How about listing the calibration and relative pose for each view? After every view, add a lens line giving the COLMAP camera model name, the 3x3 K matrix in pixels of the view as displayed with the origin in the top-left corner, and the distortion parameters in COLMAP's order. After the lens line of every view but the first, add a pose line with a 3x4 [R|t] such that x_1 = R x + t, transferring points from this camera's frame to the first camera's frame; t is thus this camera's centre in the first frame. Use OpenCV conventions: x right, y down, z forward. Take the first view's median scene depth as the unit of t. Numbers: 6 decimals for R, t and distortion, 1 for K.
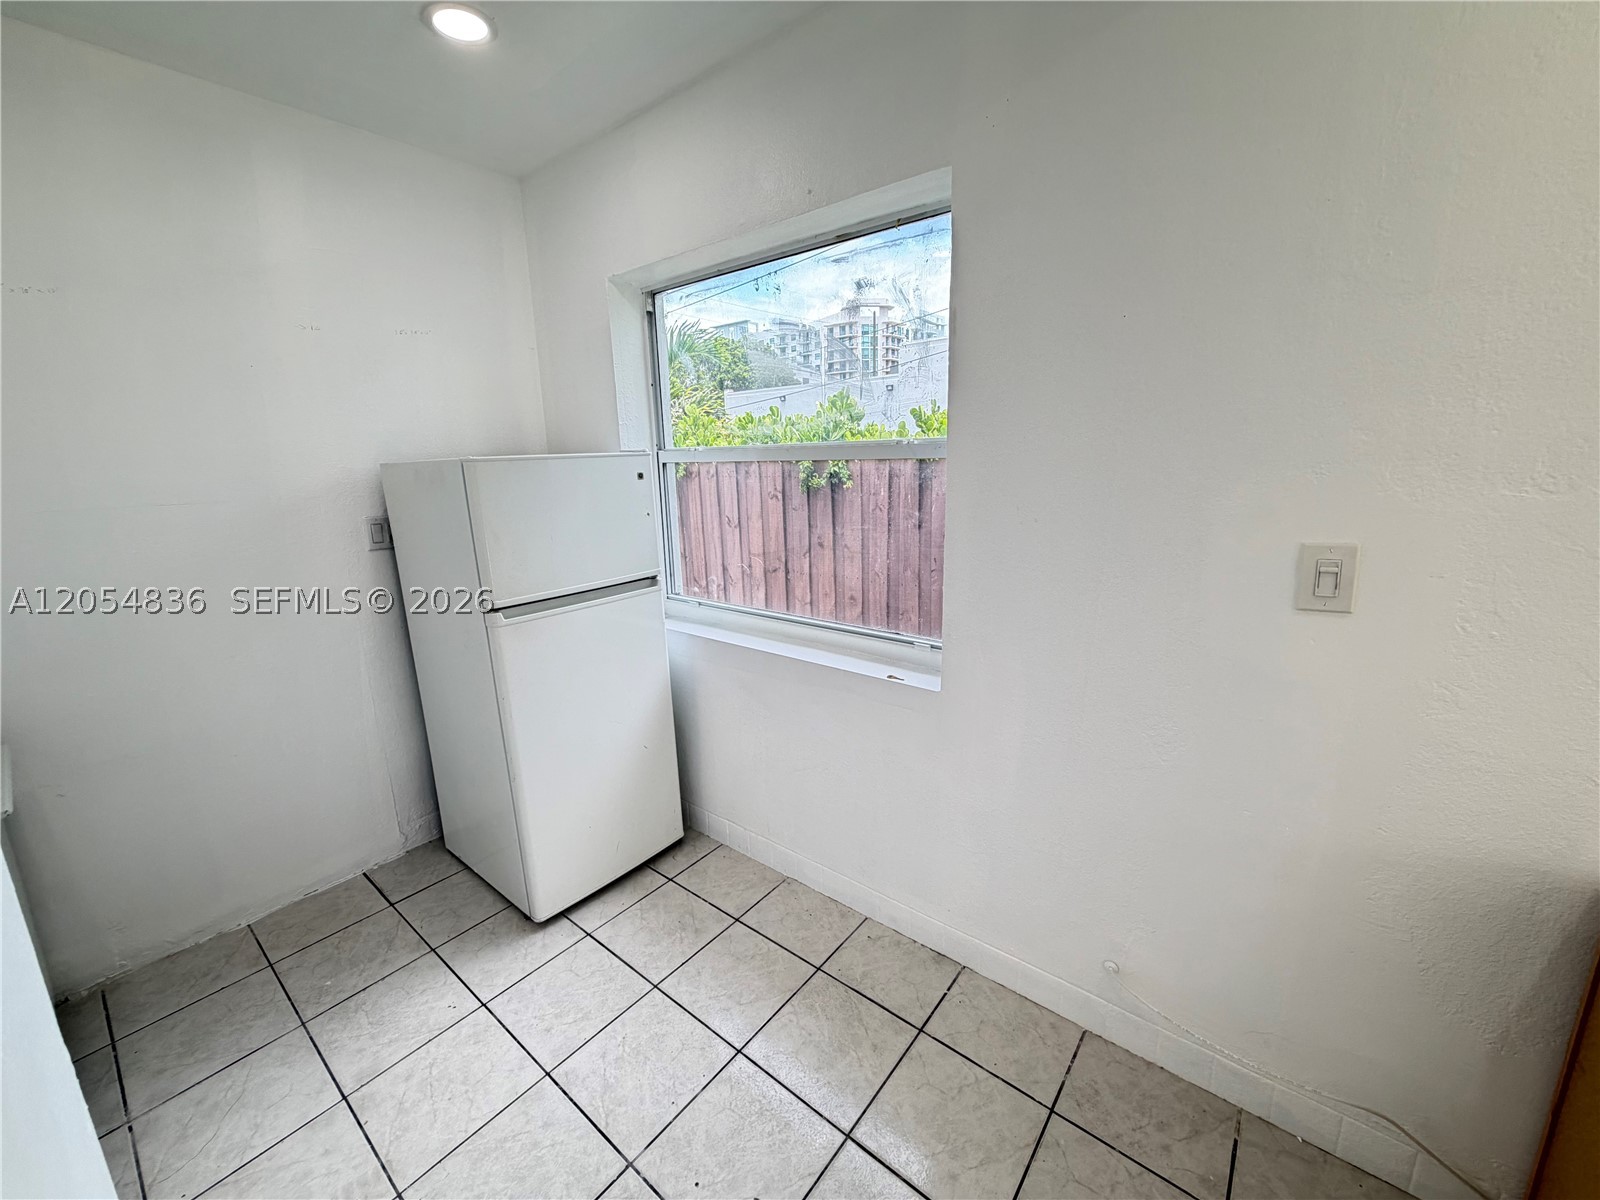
lens RADIAL K [[639.0, 0, 805.4], [0, 639.0, 598.2], [0, 0, 1]] dist [0.000040, -0.000031]
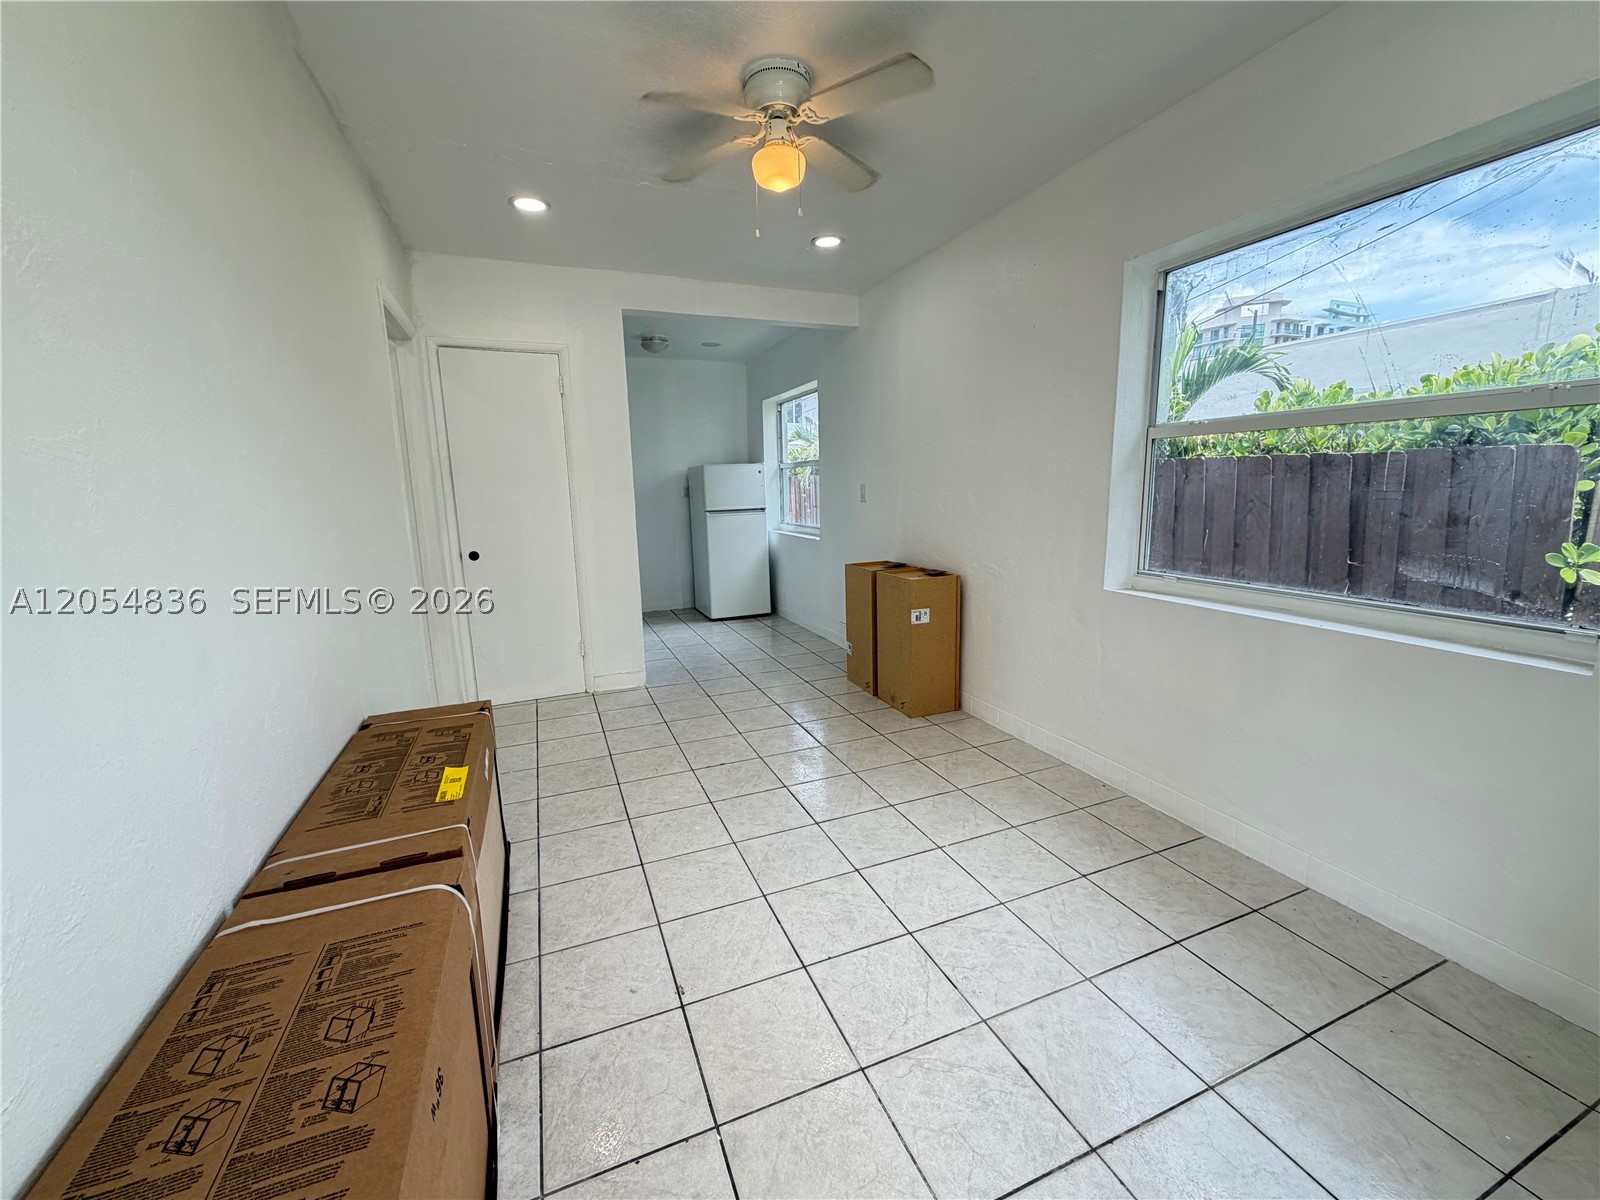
lens RADIAL K [[639.0, 0, 802.9], [0, 639.0, 600.9], [0, 0, 1]] dist [0.000040, -0.000031]
pose [[0.872293, 0.097015, -0.479263, 1.339273], [-0.110173, 0.993912, 0.000670, 0.376652], [0.476410, 0.052217, 0.877671, -1.359940]]
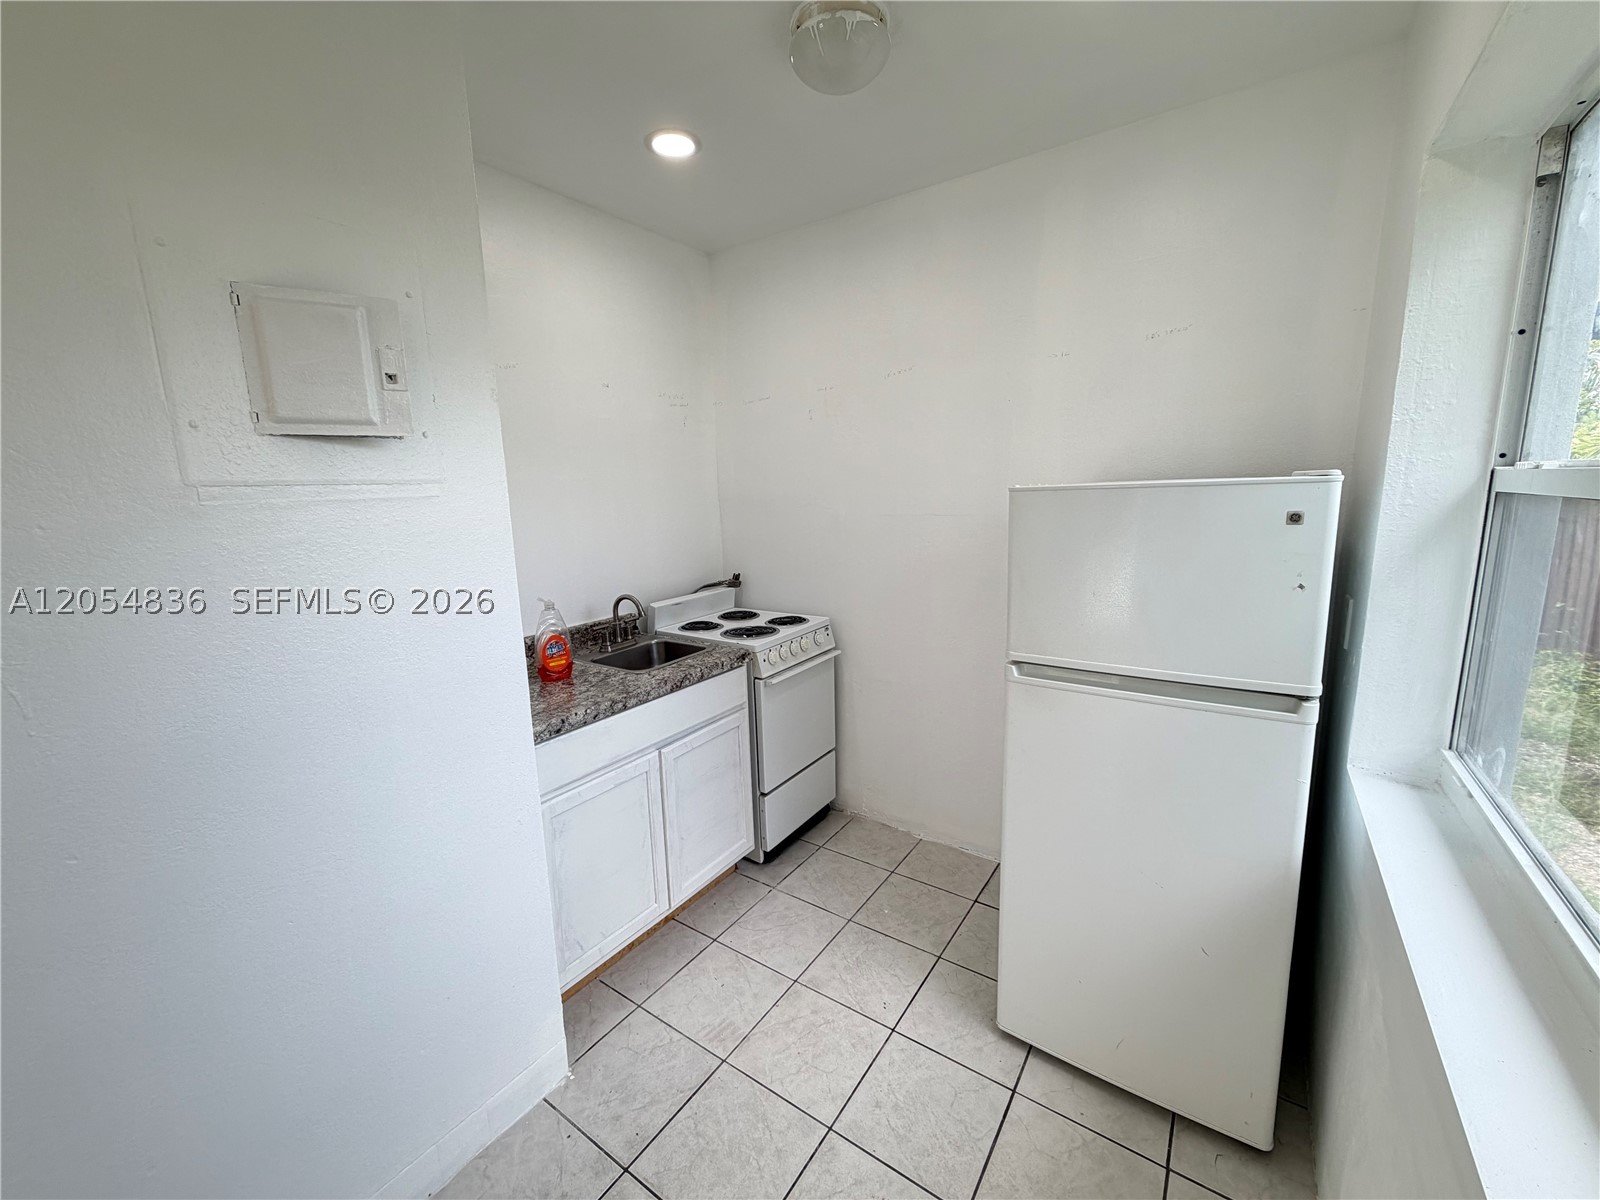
lens RADIAL K [[639.0, 0, 788.1], [0, 639.0, 596.8], [0, 0, 1]] dist [0.000040, -0.000031]
pose [[0.061050, 0.192888, -0.979320, 0.287860], [-0.193428, 0.964837, 0.177978, -0.141639], [0.979213, 0.178562, 0.096213, 0.530726]]
